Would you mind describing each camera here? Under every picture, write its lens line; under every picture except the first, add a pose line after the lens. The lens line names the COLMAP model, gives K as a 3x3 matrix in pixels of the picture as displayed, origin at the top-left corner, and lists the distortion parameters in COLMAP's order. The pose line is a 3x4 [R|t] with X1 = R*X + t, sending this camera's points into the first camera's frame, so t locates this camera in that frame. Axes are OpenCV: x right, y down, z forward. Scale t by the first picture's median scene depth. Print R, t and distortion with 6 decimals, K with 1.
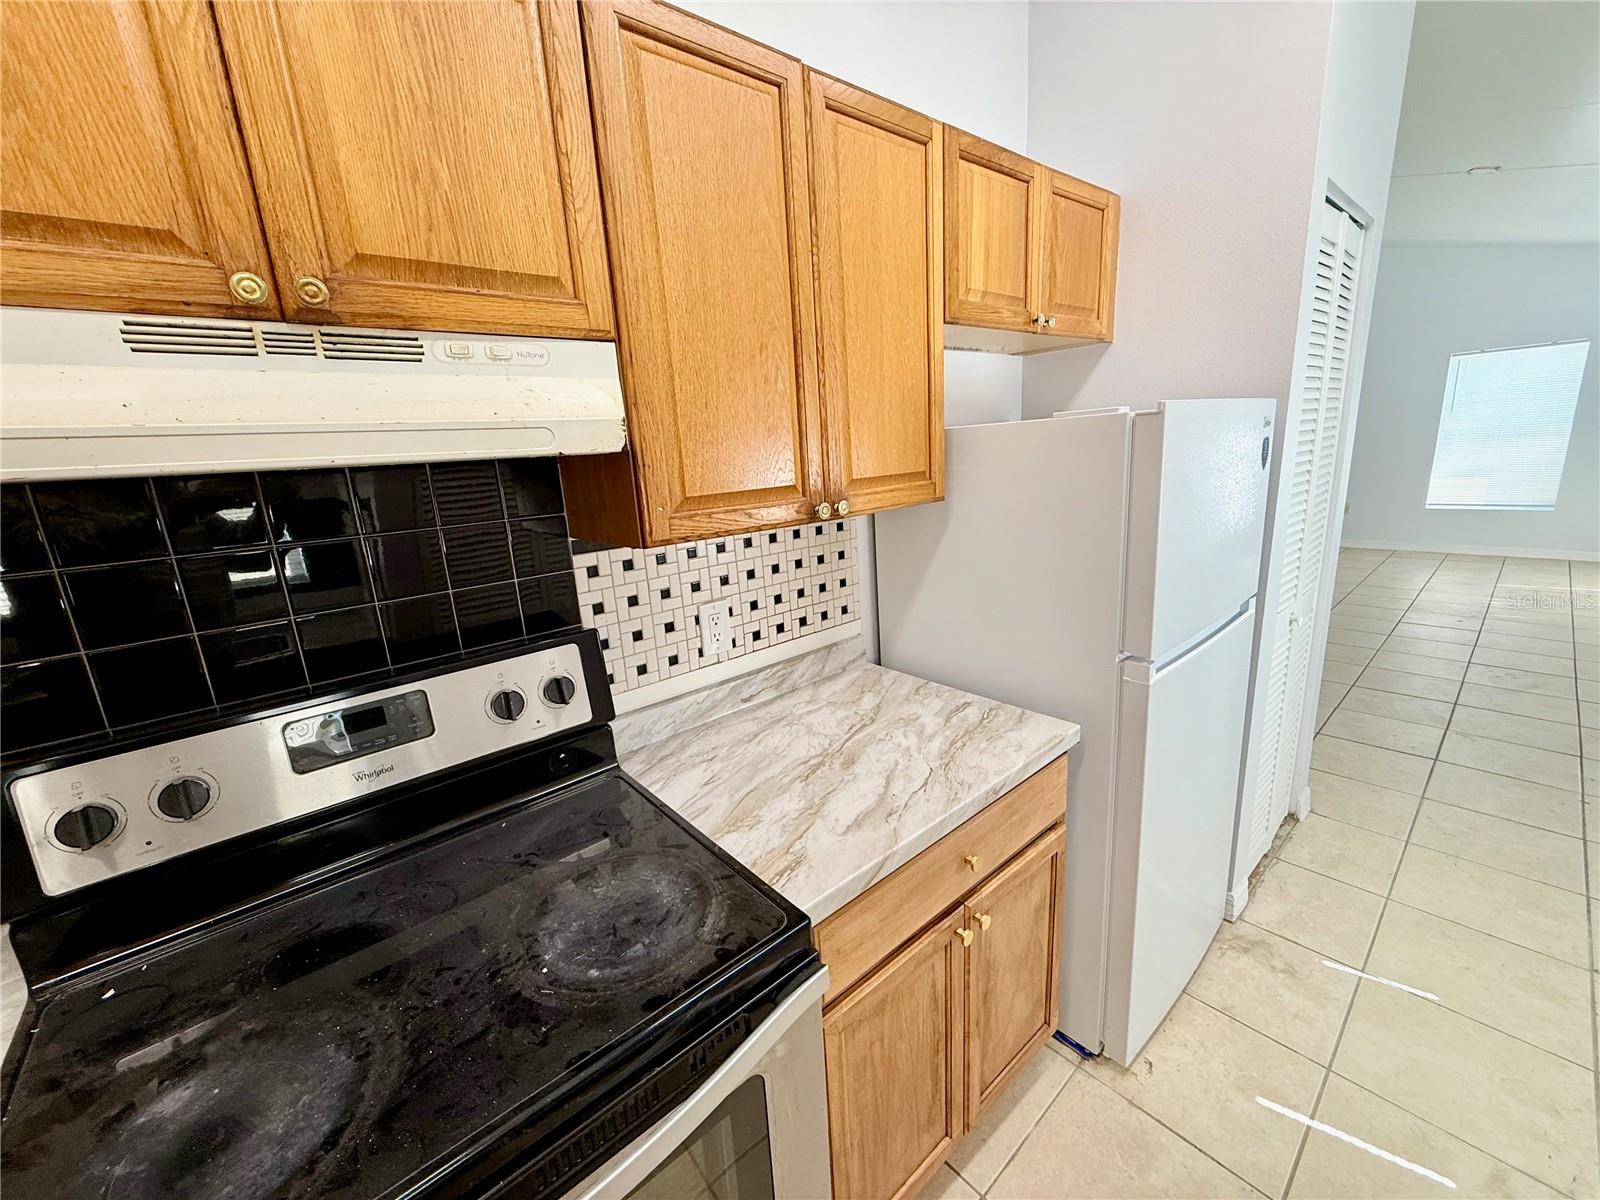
lens RADIAL K [[639.2, 0, 797.2], [0, 639.2, 600.8], [0, 0, 1]] dist [0.000524, 0.000116]
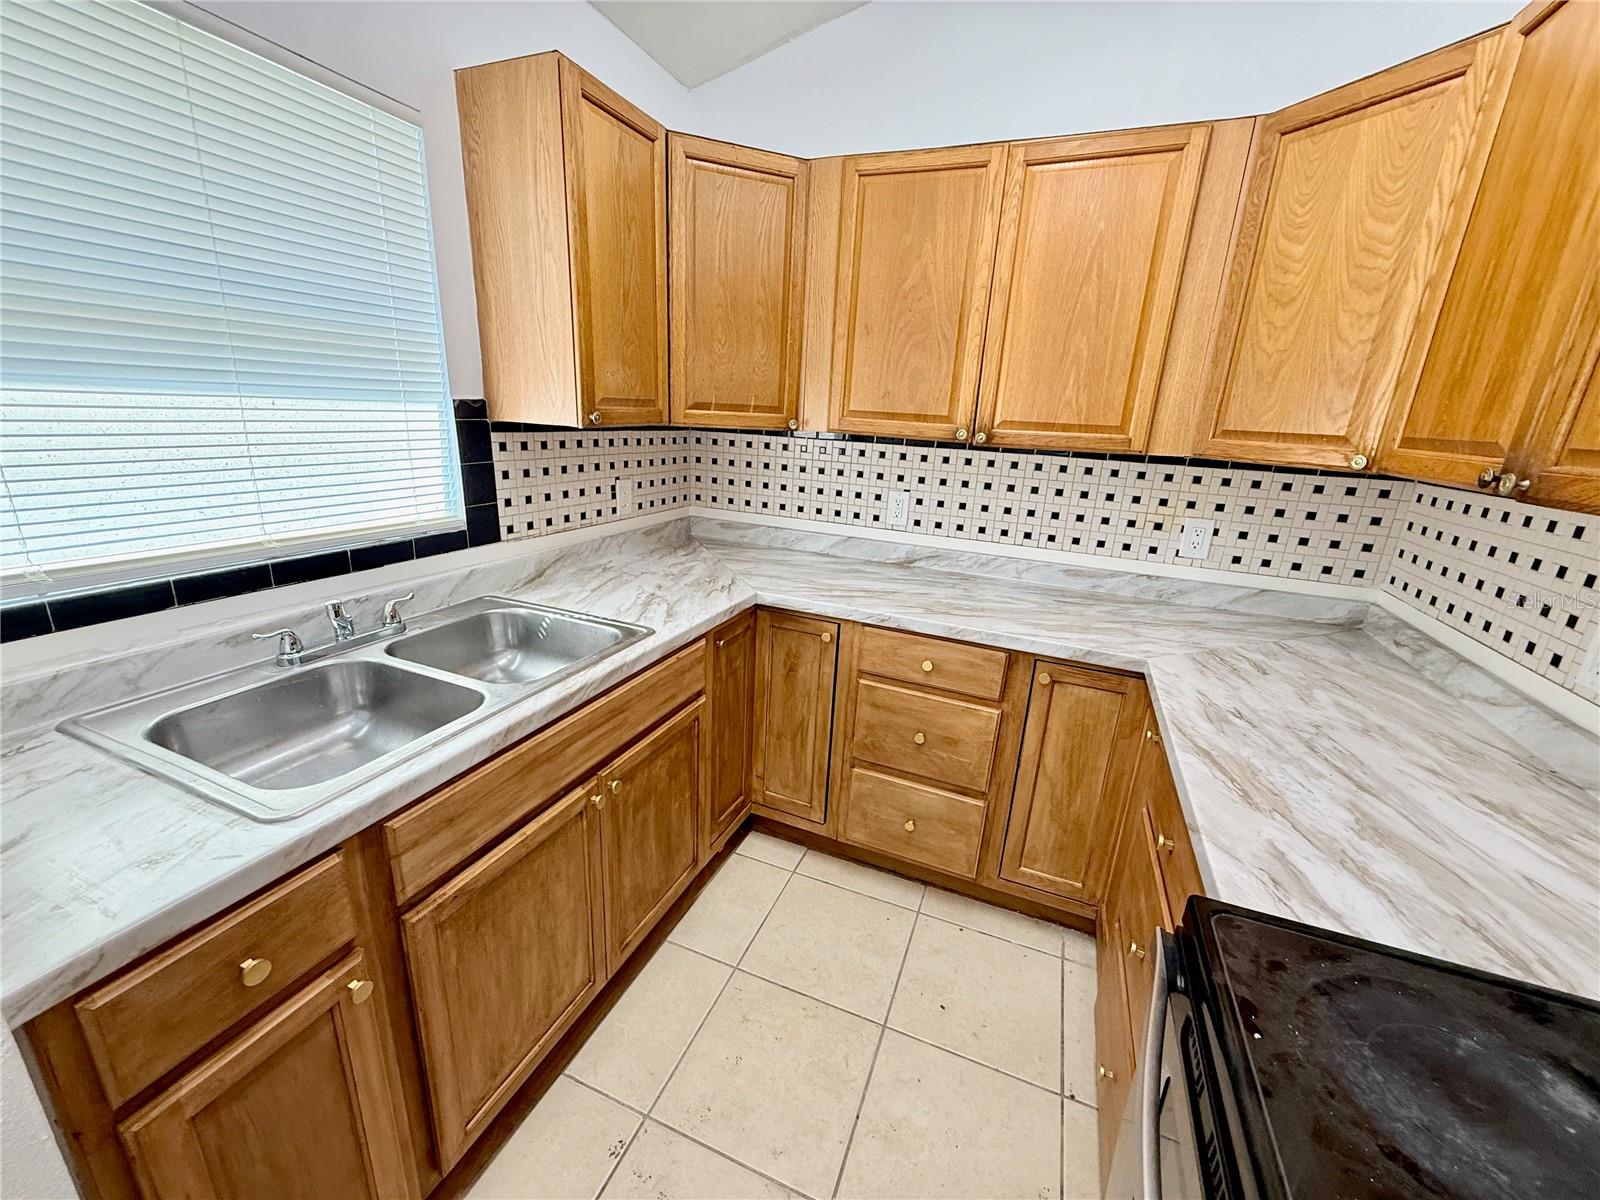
lens RADIAL K [[638.9, 0, 795.9], [0, 638.9, 601.4], [0, 0, 1]] dist [0.000342, -0.000056]
pose [[-0.891690, 0.148466, -0.427605, 0.108109], [-0.099841, 0.856901, 0.505720, -0.057151], [0.441497, 0.493638, -0.749267, 0.470203]]
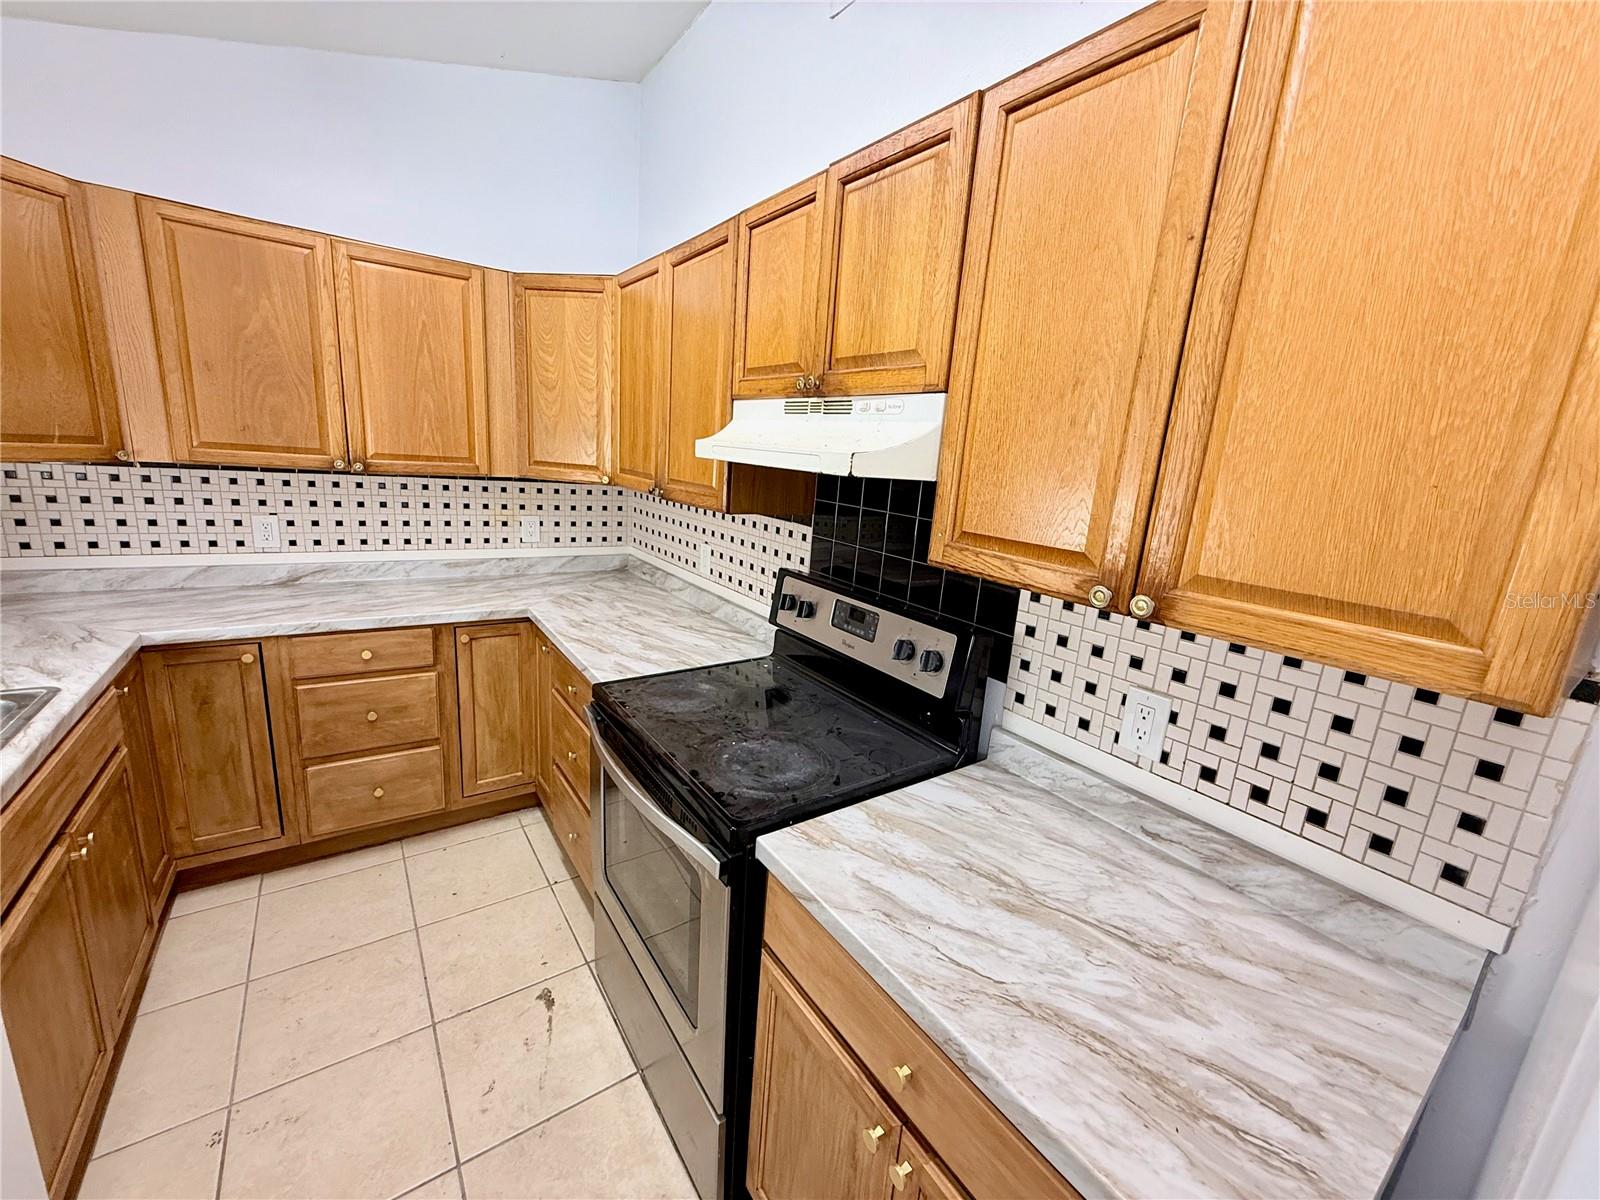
lens RADIAL K [[639.2, 0, 797.2], [0, 639.2, 600.8], [0, 0, 1]] dist [0.000524, 0.000116]
pose [[-0.101313, 0.278071, -0.955203, 0.818181], [-0.298963, 0.907254, 0.295822, -0.260605], [0.948871, 0.315541, -0.008783, 0.705914]]
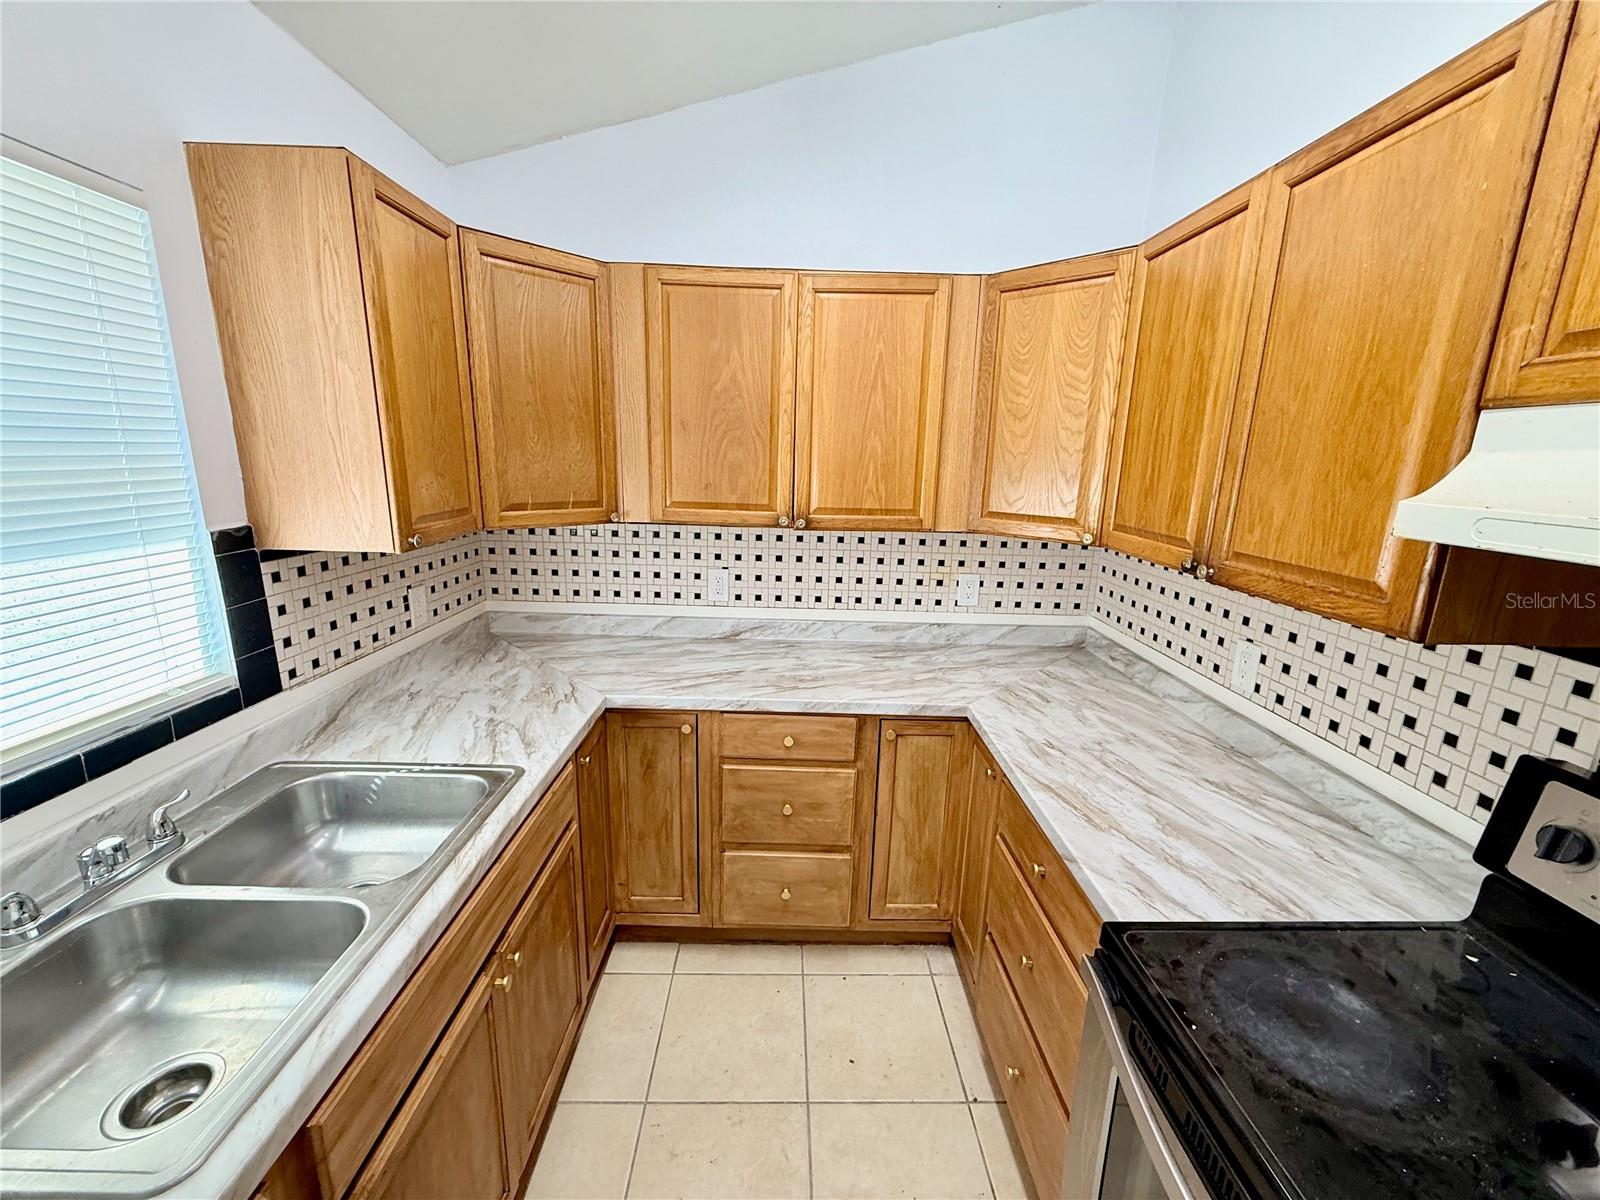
lens RADIAL K [[639.2, 0, 797.2], [0, 639.2, 600.8], [0, 0, 1]] dist [0.000524, 0.000116]
pose [[-0.640002, 0.216066, -0.737369, 0.306813], [-0.166004, 0.898104, 0.407249, -0.172380], [0.750226, 0.383046, -0.538921, 0.296249]]
